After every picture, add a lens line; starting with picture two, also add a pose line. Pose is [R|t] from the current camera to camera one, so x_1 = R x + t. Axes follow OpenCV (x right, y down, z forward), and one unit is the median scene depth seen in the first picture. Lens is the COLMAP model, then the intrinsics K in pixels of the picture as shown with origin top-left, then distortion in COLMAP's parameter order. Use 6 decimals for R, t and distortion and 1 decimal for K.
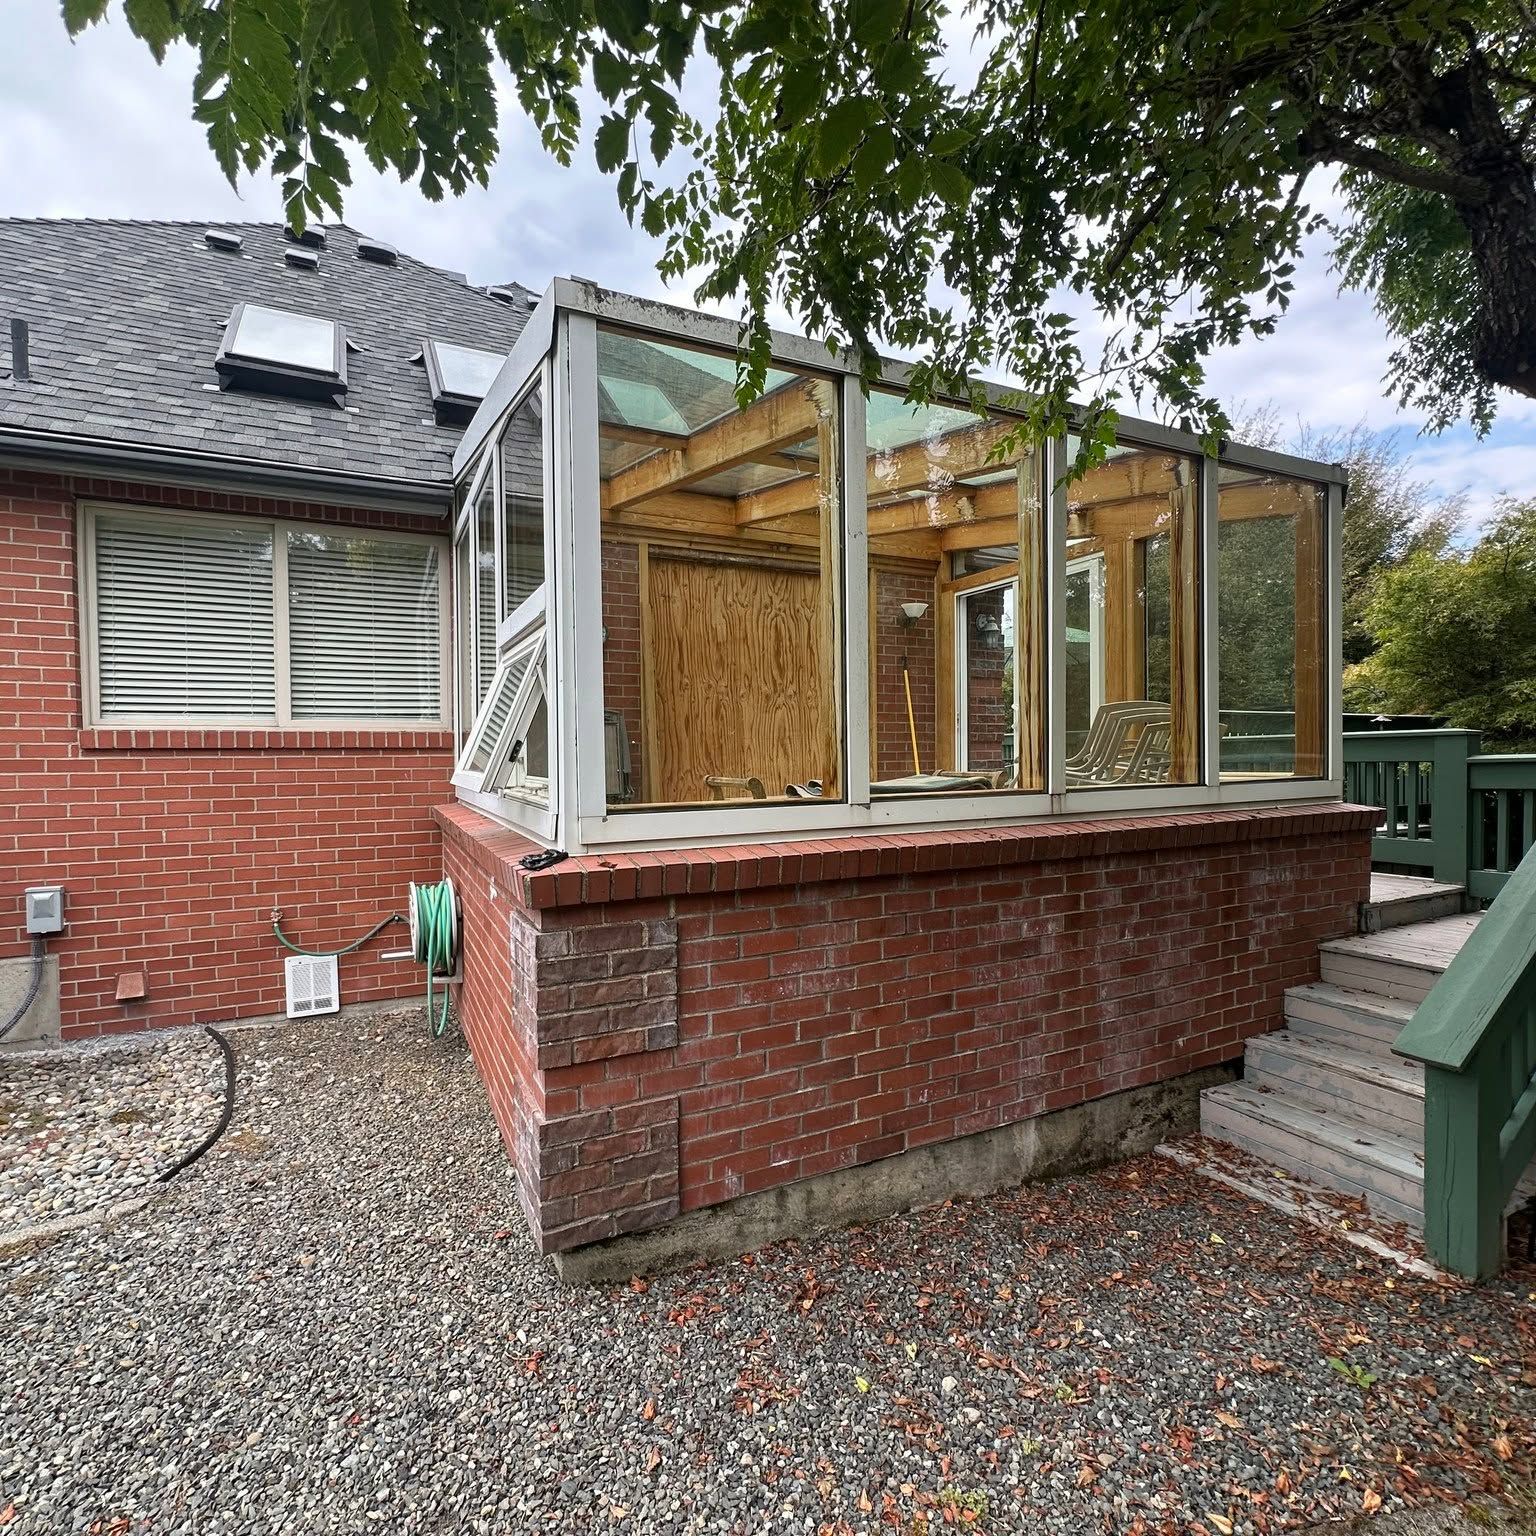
lens RADIAL K [[816.6, 0, 757.9], [0, 816.6, 761.6], [0, 0, 1]] dist [0.000830, 0.000178]
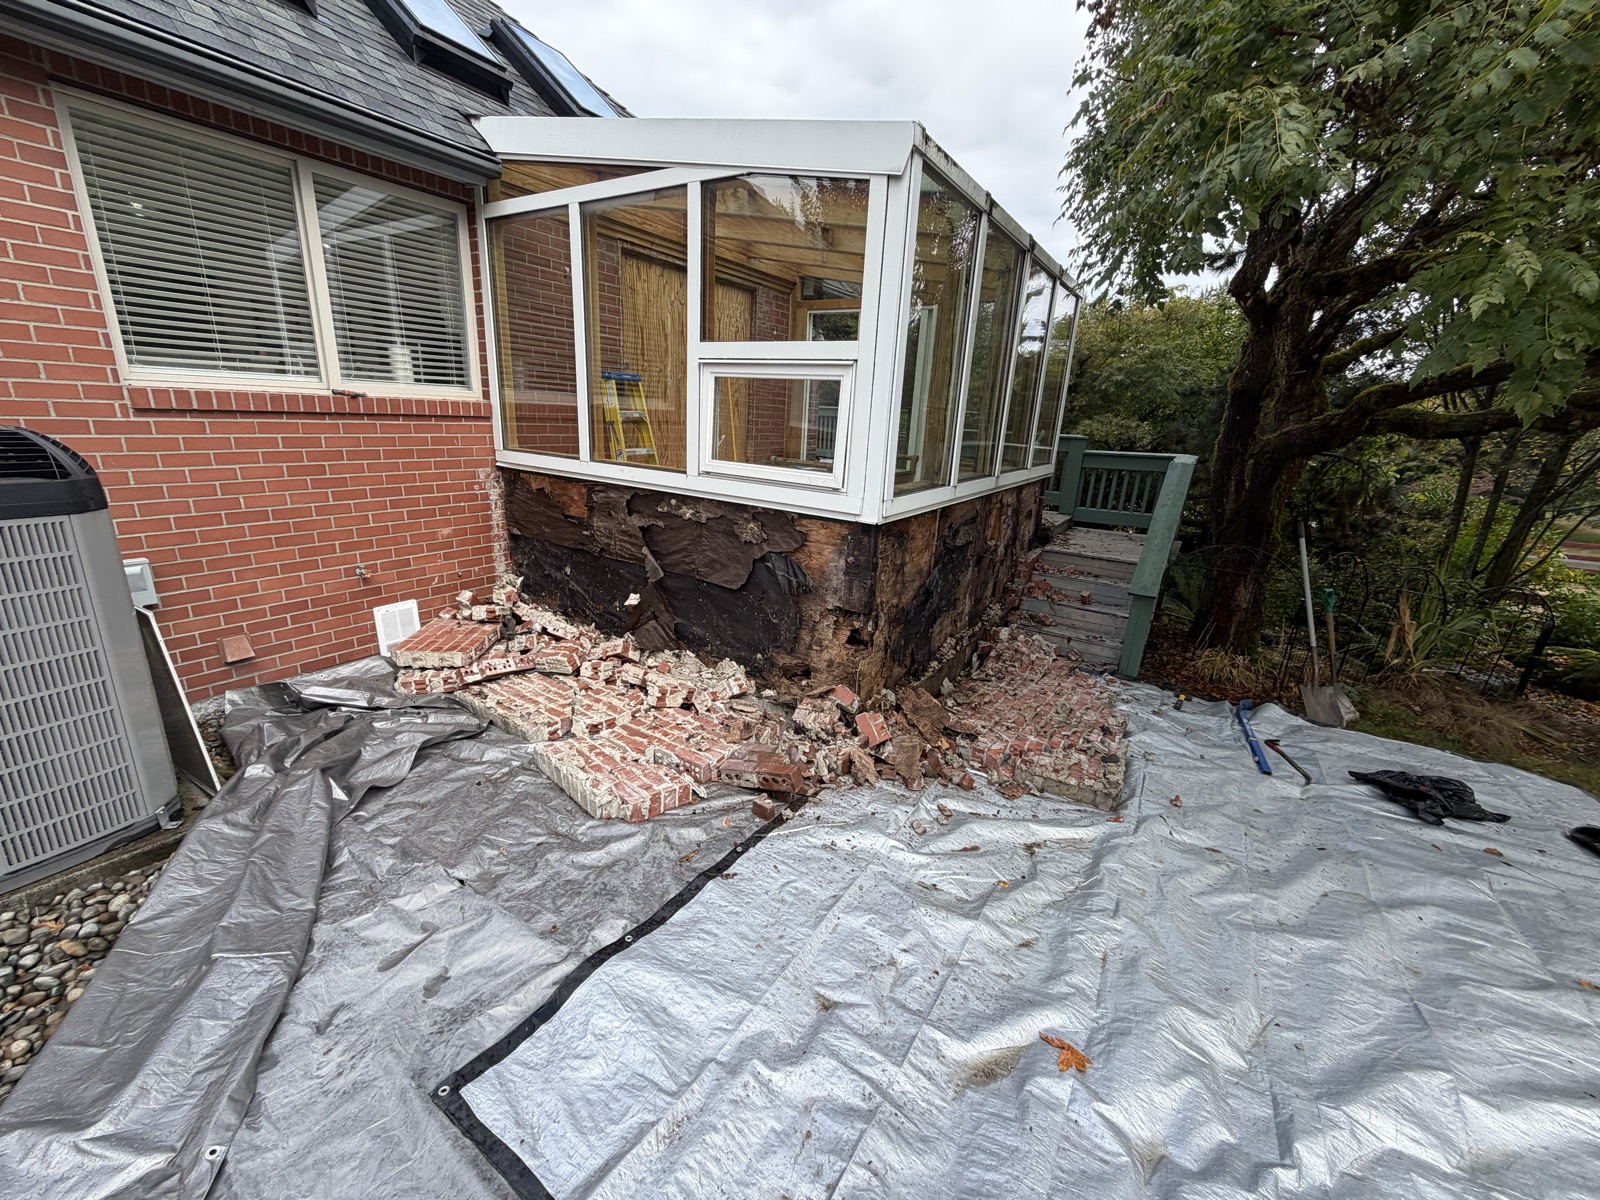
lens RADIAL K [[635.1, 0, 803.4], [0, 635.1, 593.8], [0, 0, 1]] dist [-0.002250, -0.000016]
pose [[0.854794, -0.089929, 0.511116, -0.536501], [-0.056779, 0.962754, 0.264349, -0.042460], [-0.515852, -0.254985, 0.817851, -0.005505]]
